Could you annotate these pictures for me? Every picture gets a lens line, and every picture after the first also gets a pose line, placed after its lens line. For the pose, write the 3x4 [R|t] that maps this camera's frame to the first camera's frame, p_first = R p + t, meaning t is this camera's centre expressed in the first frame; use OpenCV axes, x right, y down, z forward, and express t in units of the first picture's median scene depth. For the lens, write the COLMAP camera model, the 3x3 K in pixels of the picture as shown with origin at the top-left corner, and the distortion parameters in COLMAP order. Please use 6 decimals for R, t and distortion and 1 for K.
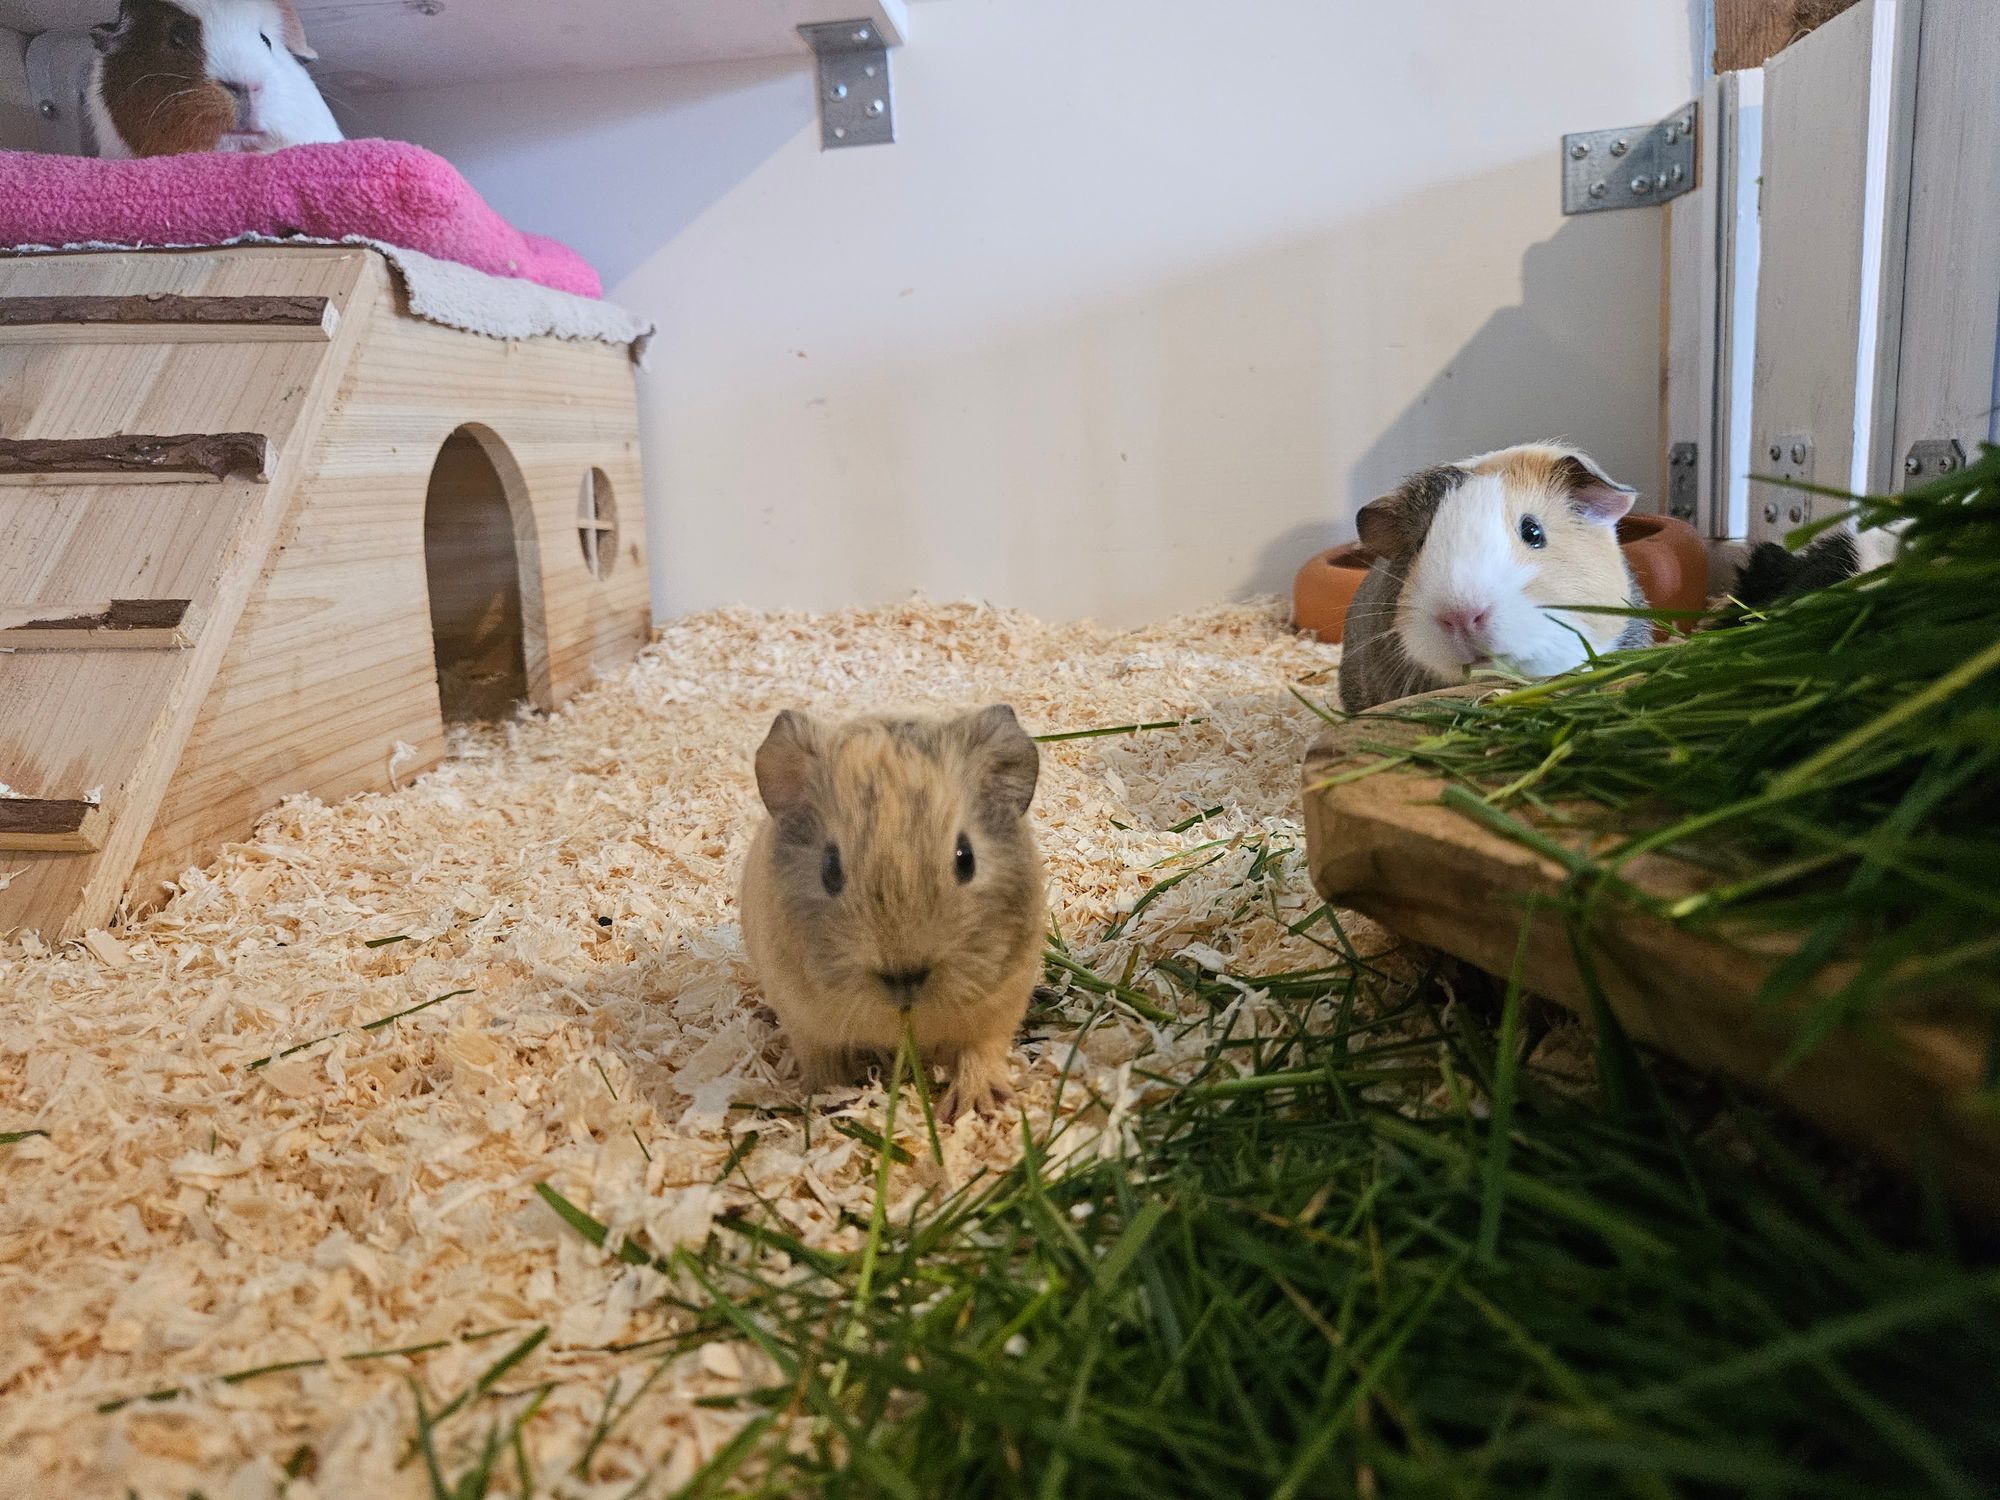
lens RADIAL K [[1405.2, 0, 986.0], [0, 1405.2, 745.9], [0, 0, 1]] dist [0.054496, -0.056784]
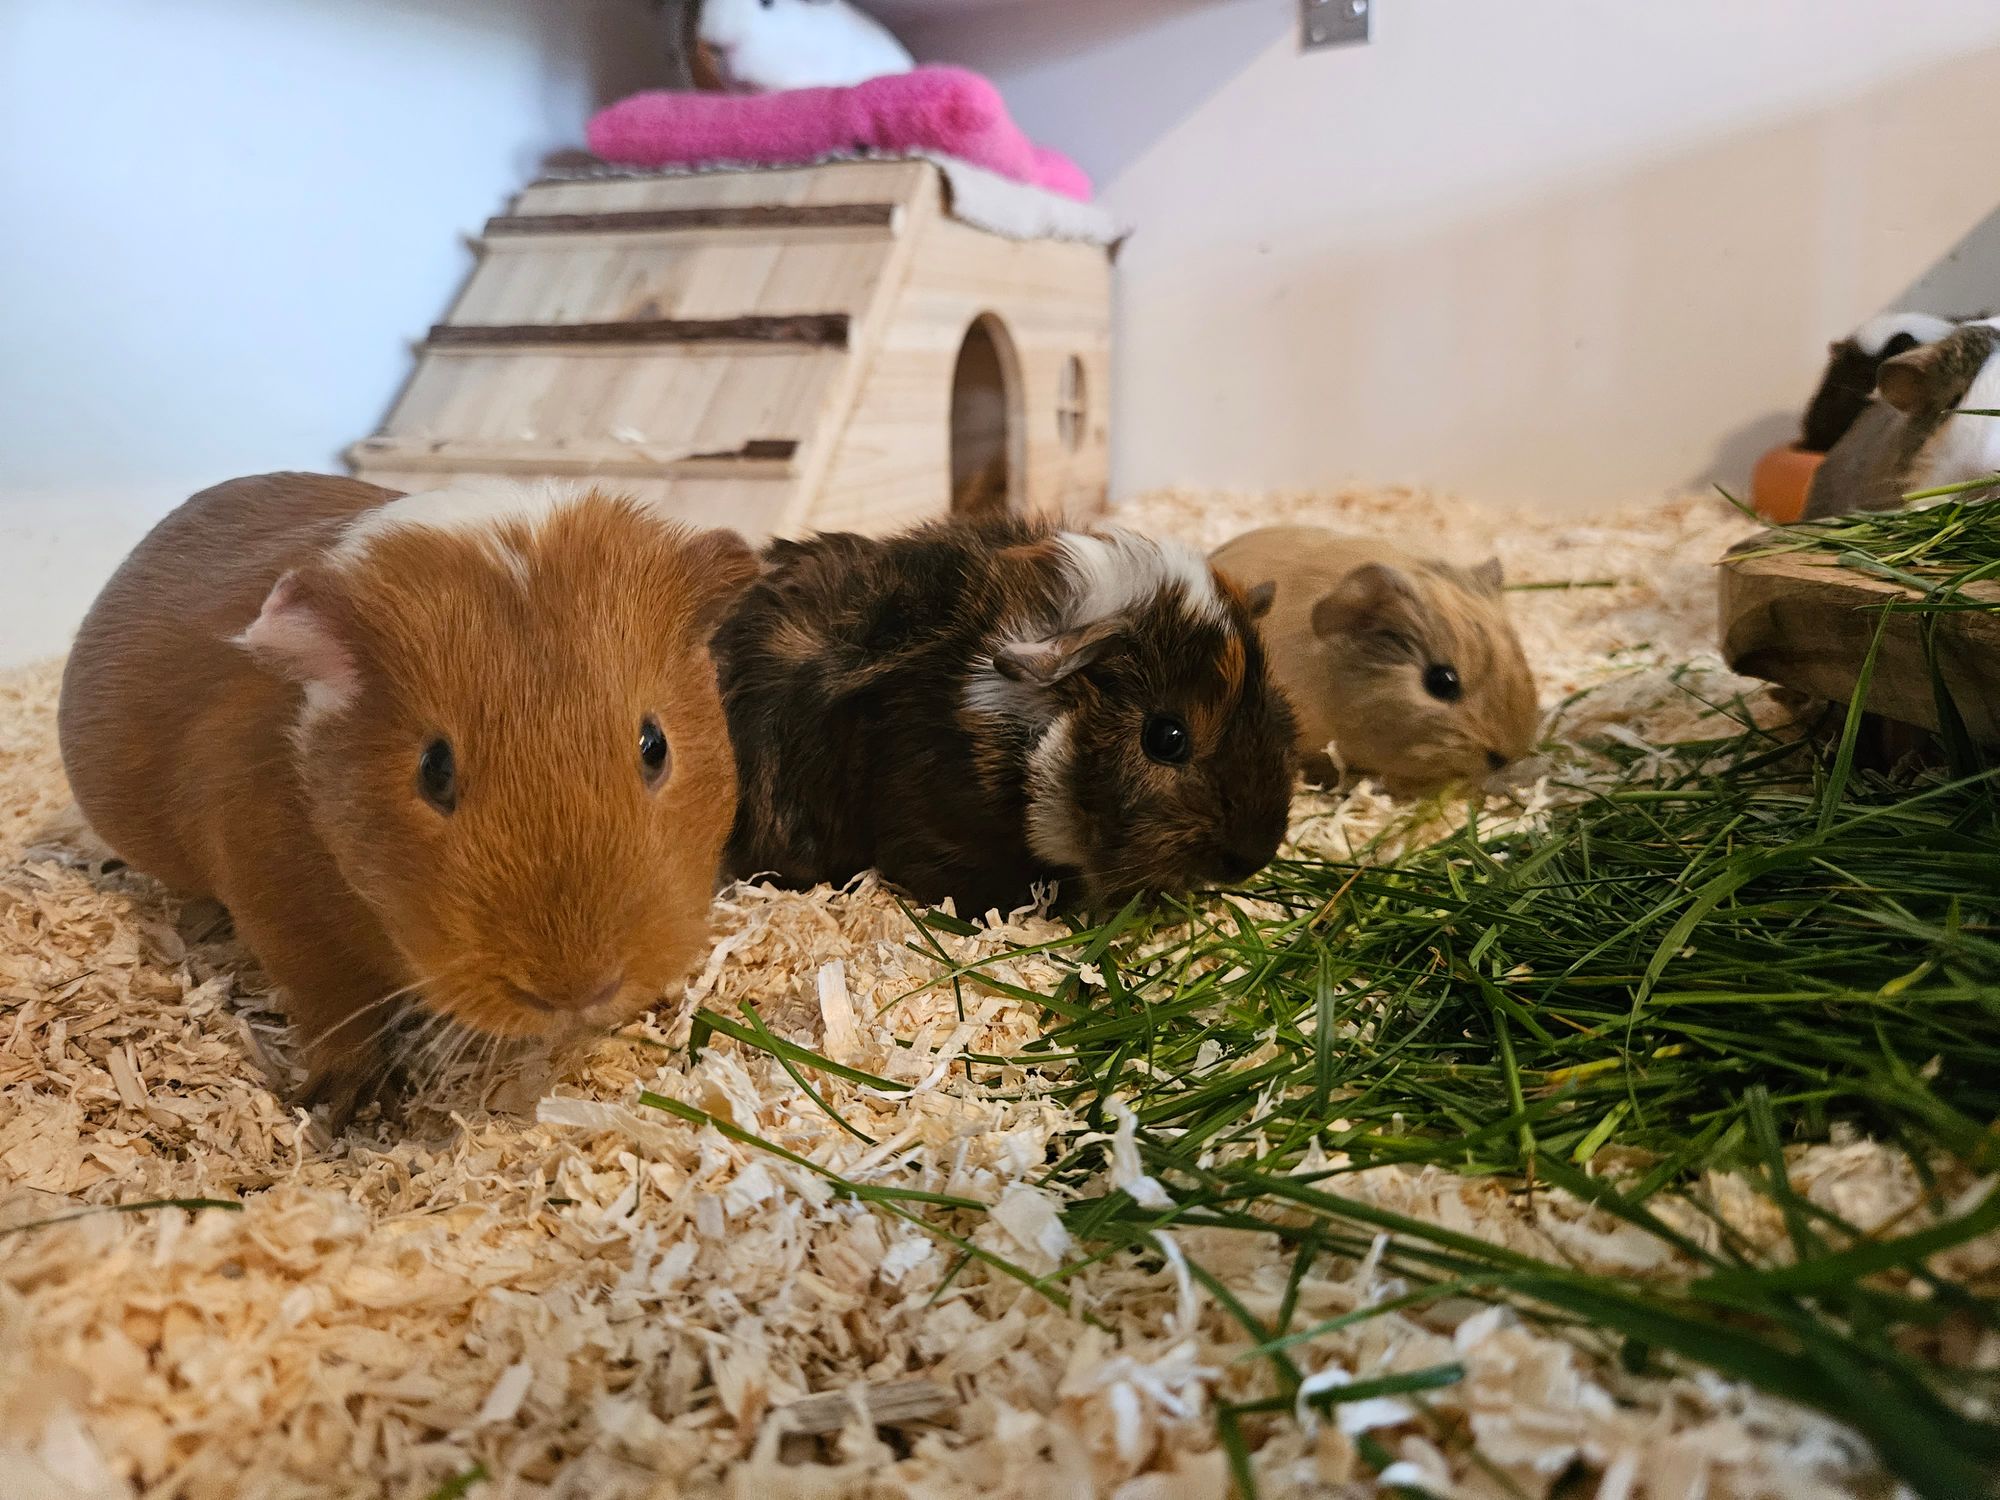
lens RADIAL K [[1405.2, 0, 986.0], [0, 1405.2, 745.9], [0, 0, 1]] dist [0.054496, -0.056784]
pose [[0.958973, 0.079228, -0.272201, -0.017007], [-0.064078, 0.995883, 0.064117, 0.066395], [0.276161, -0.044045, 0.960102, -0.166408]]
